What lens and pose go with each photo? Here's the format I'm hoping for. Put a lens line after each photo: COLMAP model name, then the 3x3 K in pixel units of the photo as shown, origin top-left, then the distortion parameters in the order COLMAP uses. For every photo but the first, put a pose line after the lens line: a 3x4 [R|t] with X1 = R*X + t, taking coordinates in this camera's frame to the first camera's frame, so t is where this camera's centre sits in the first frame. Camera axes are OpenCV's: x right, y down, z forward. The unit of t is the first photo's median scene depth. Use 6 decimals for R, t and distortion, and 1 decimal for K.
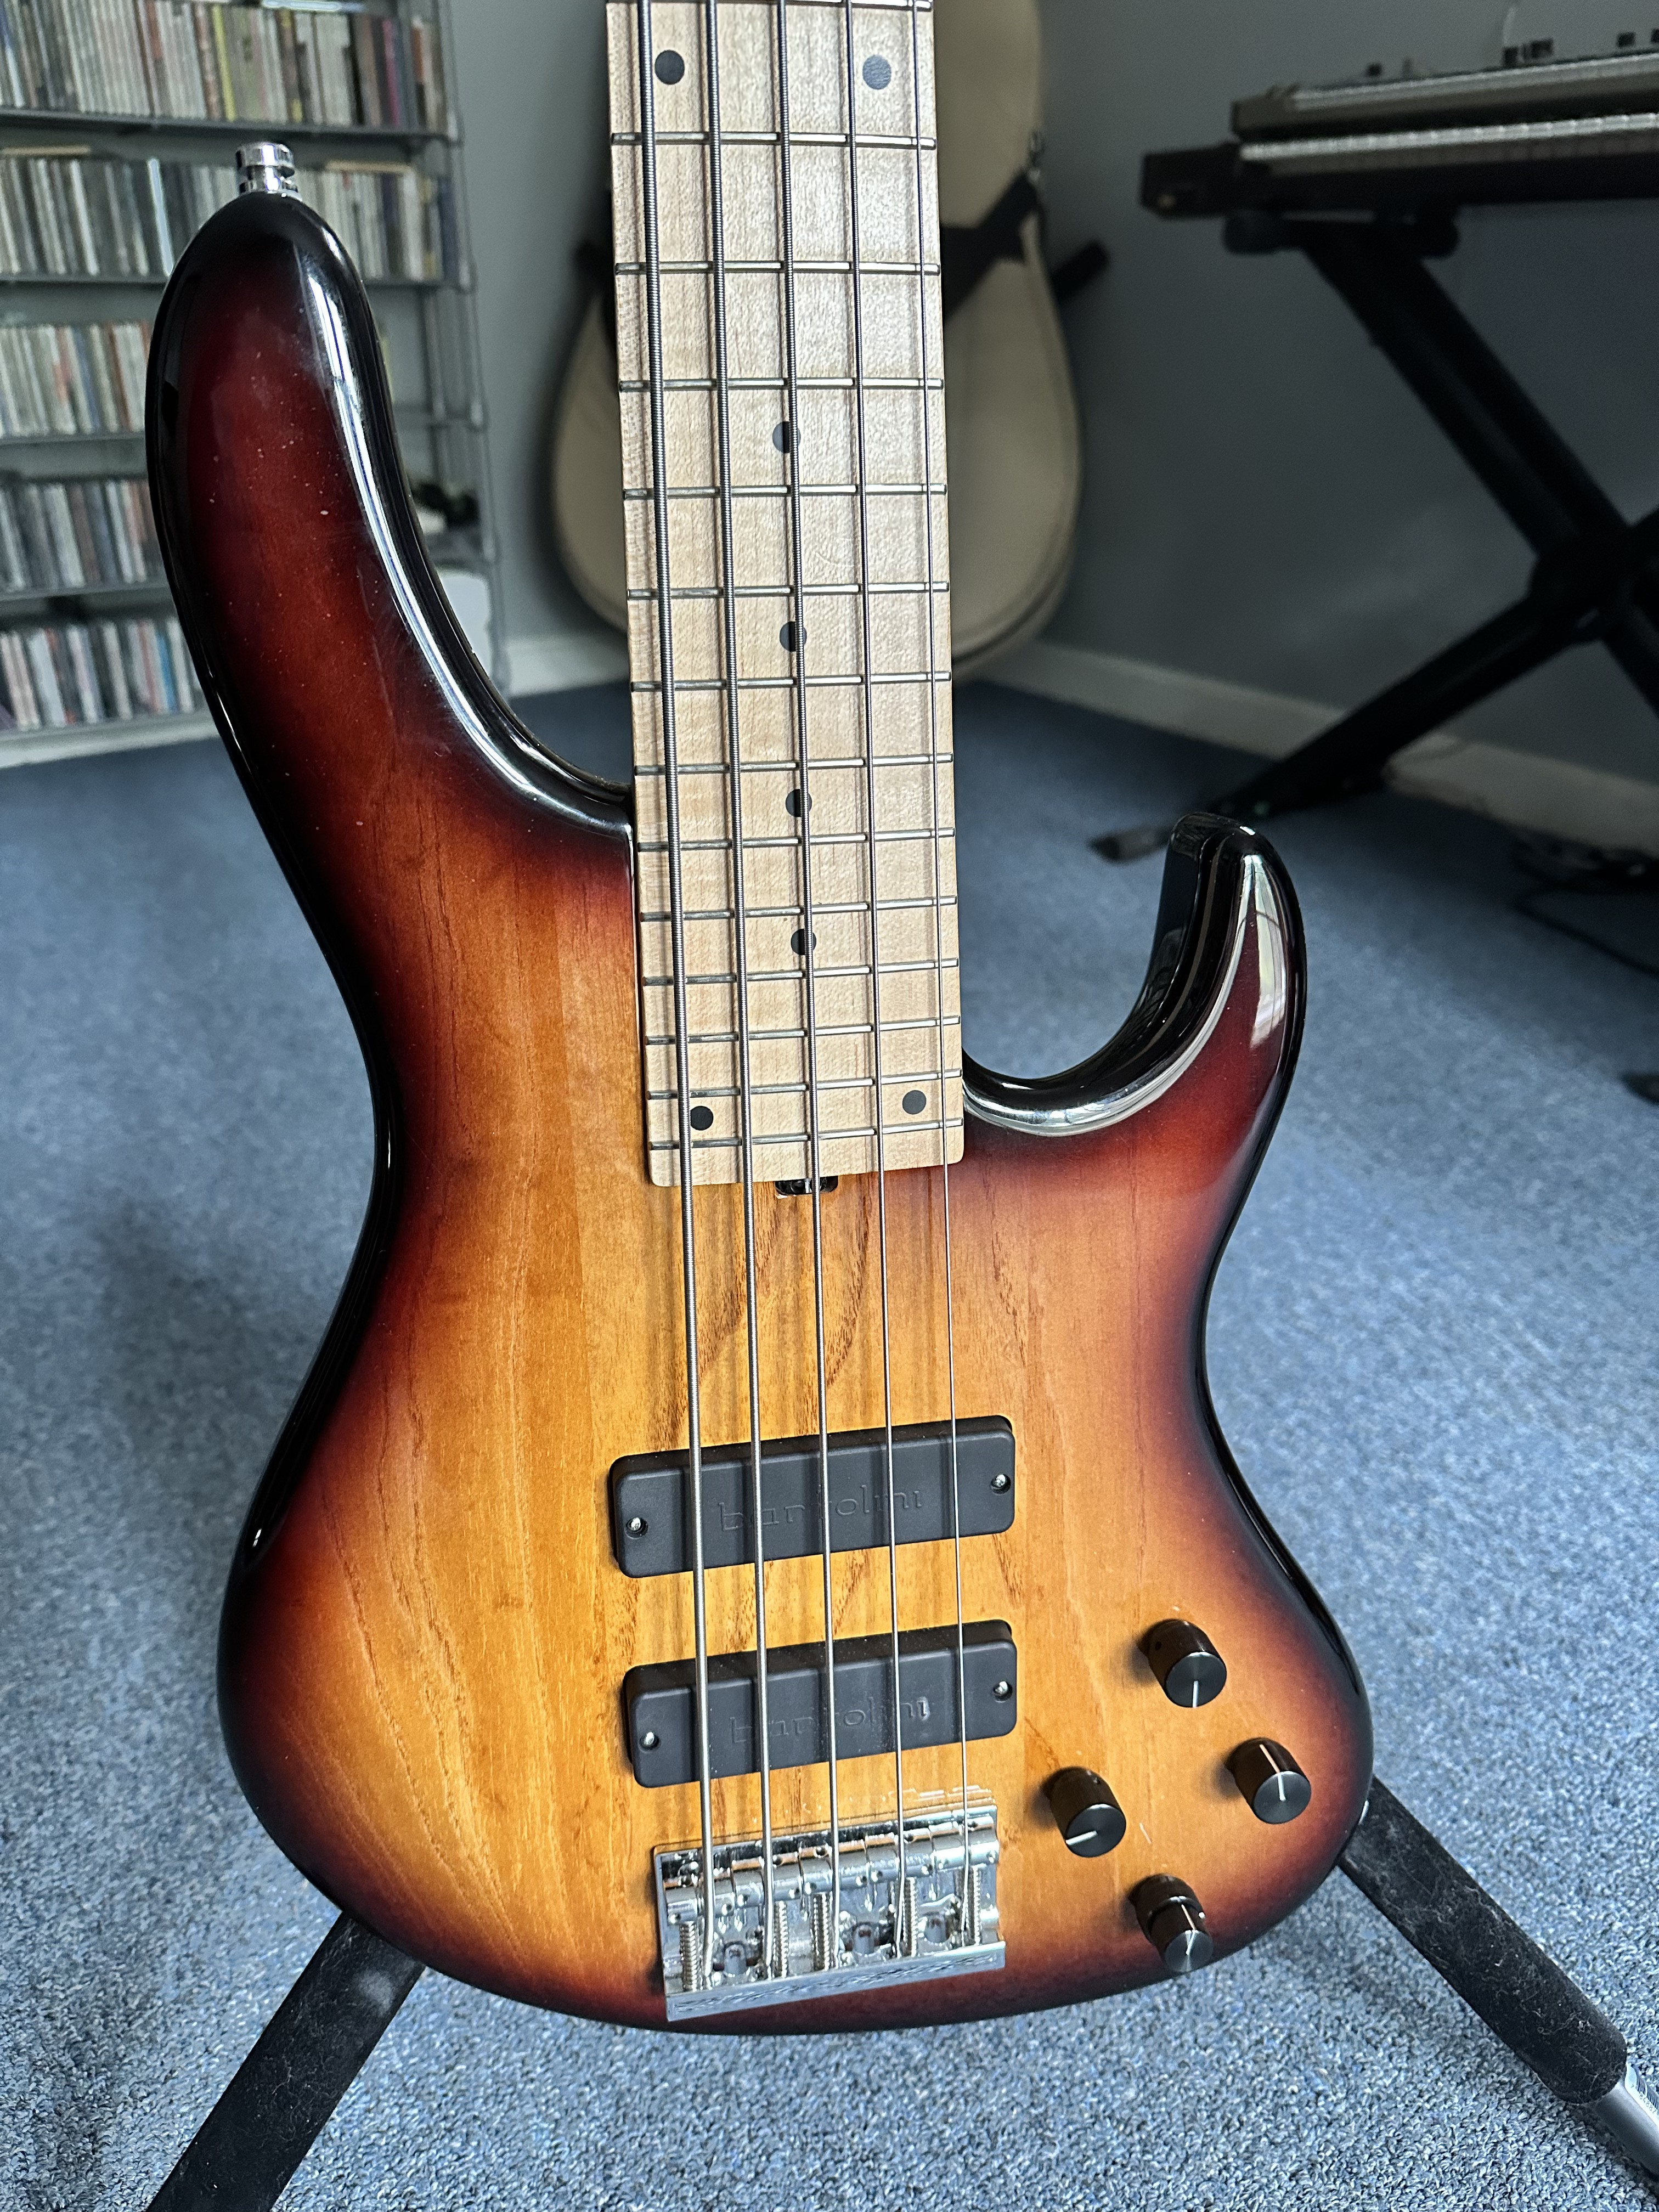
lens RADIAL K [[1556.3, 0, 843.3], [0, 1556.3, 1109.5], [0, 0, 1]] dist [0.004442, -0.010701]
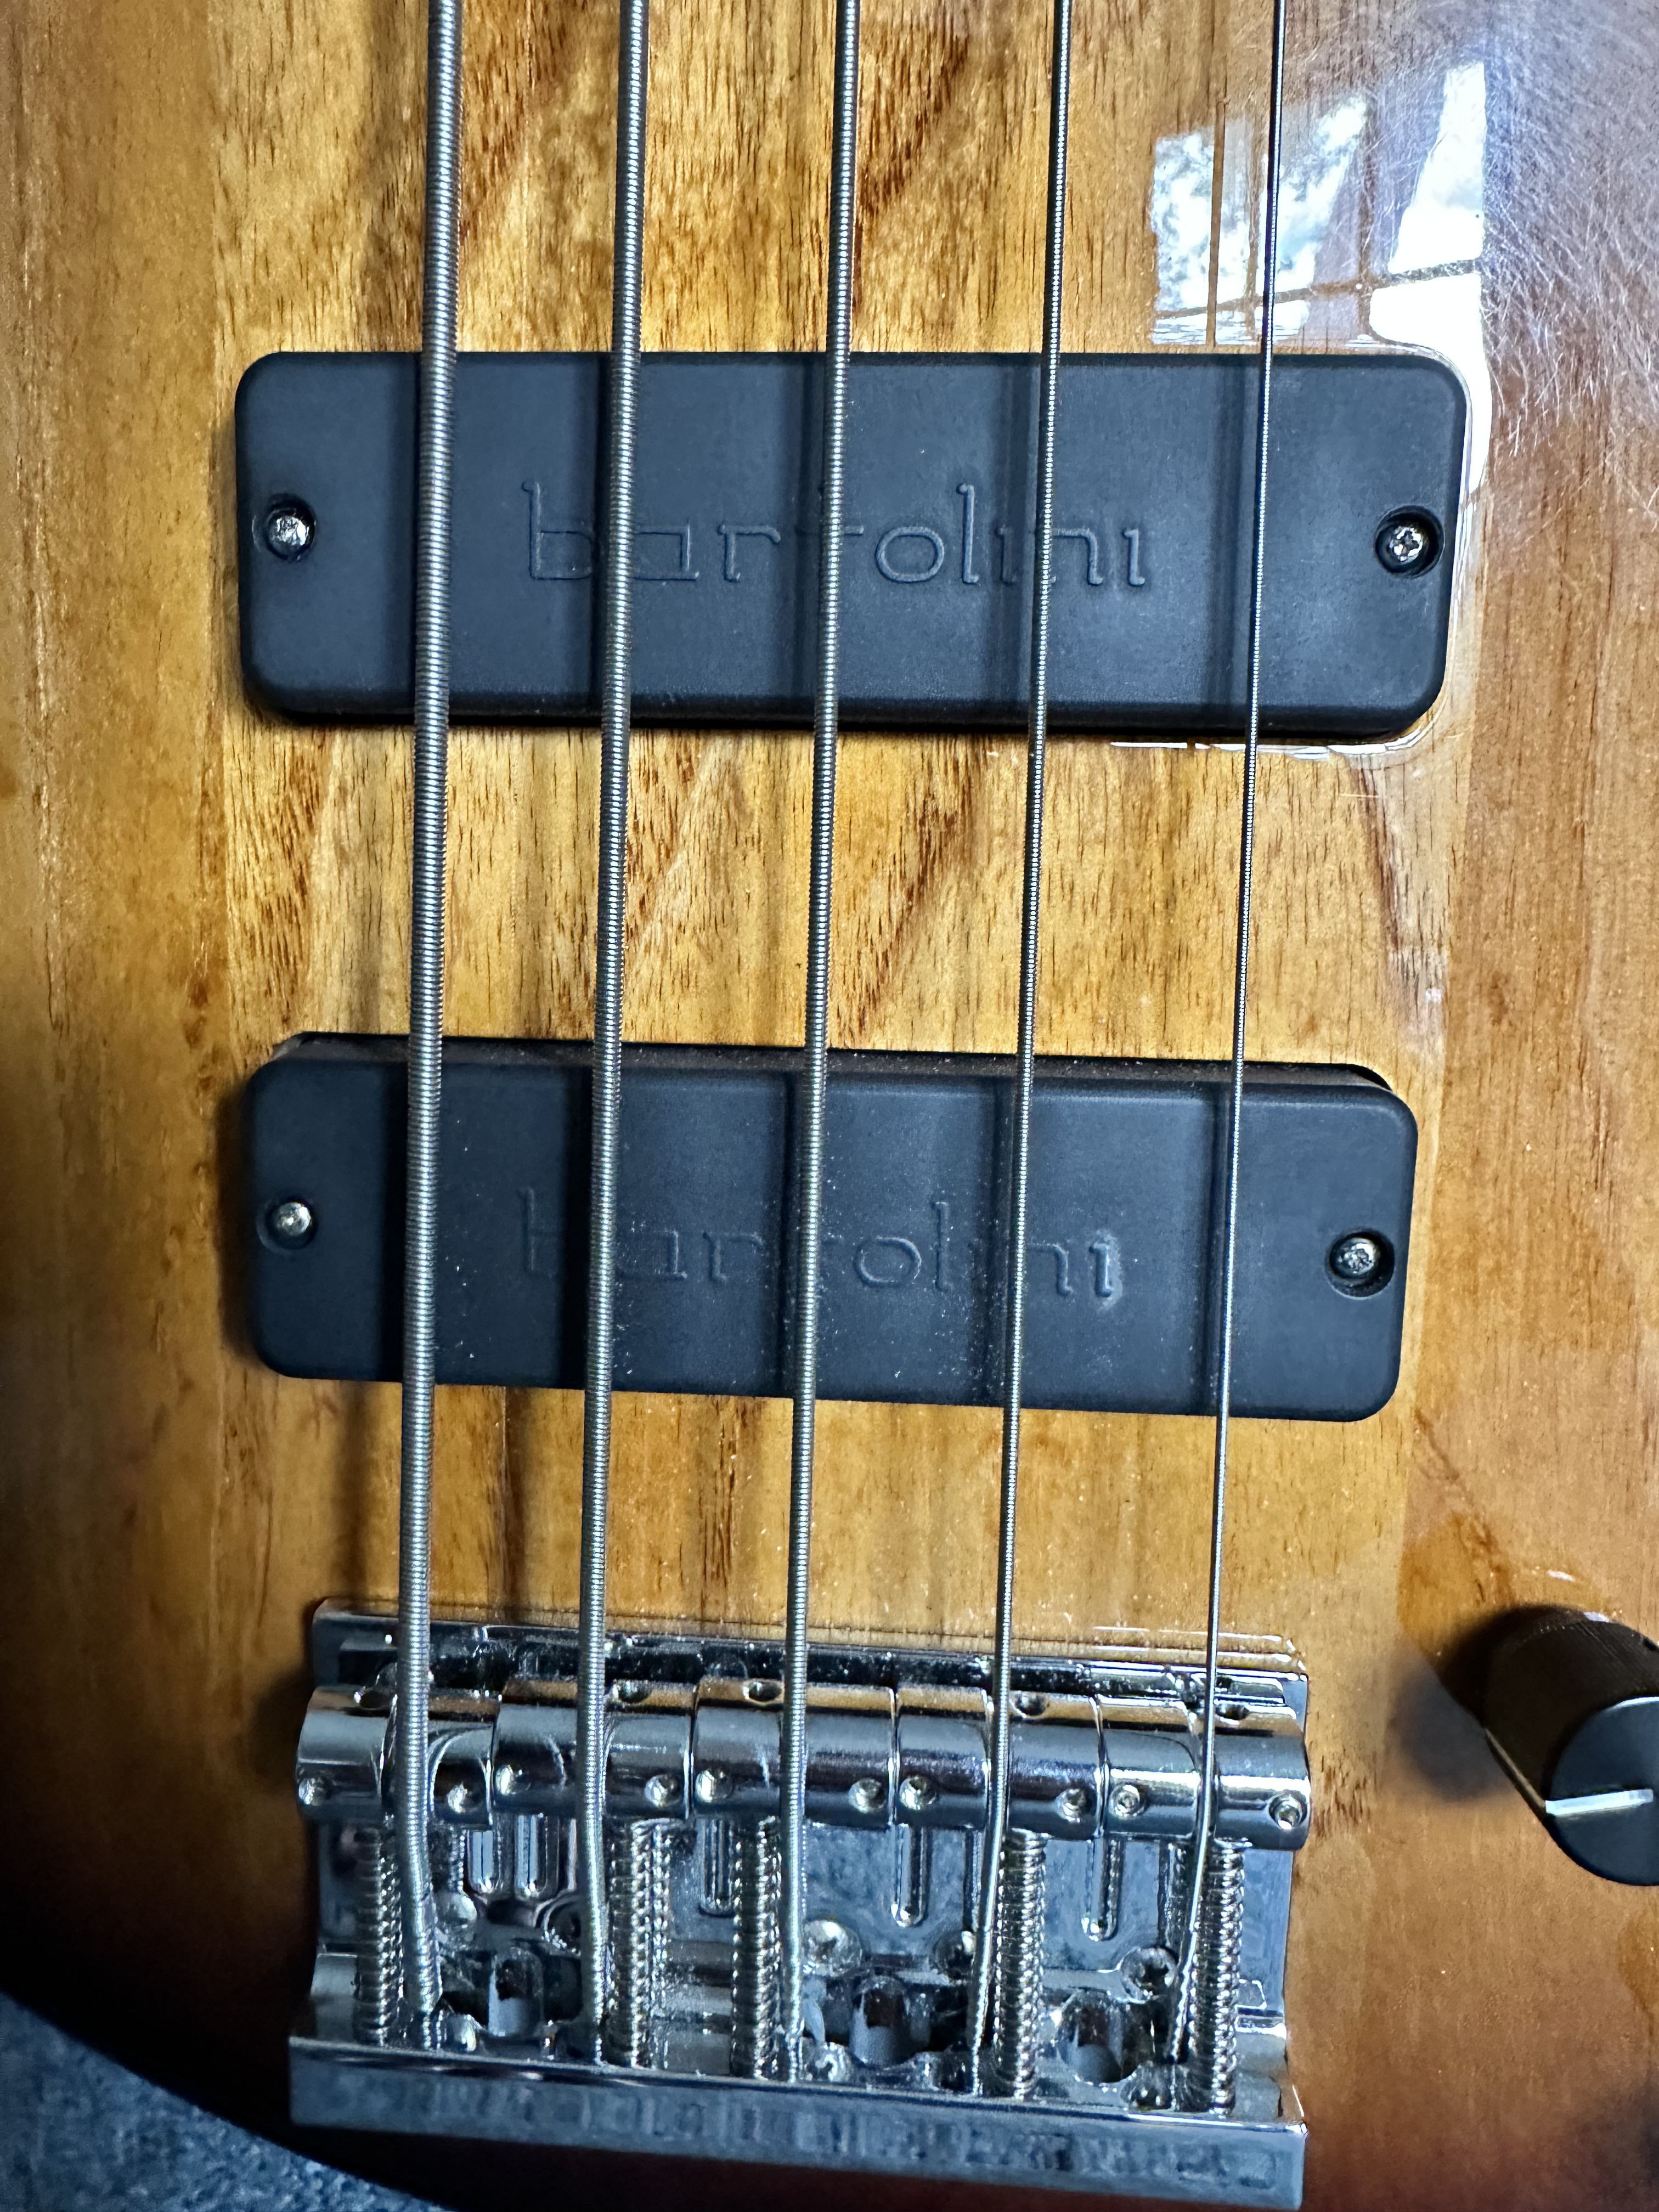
lens RADIAL K [[1416.8, 0, 822.1], [0, 1416.8, 1111.9], [0, 0, 1]] dist [0.006742, 0.001101]
pose [[0.968208, 0.076930, -0.238025, 0.061582], [-0.110687, 0.985069, -0.131862, 0.385652], [0.224327, 0.154016, 0.962266, 0.675707]]
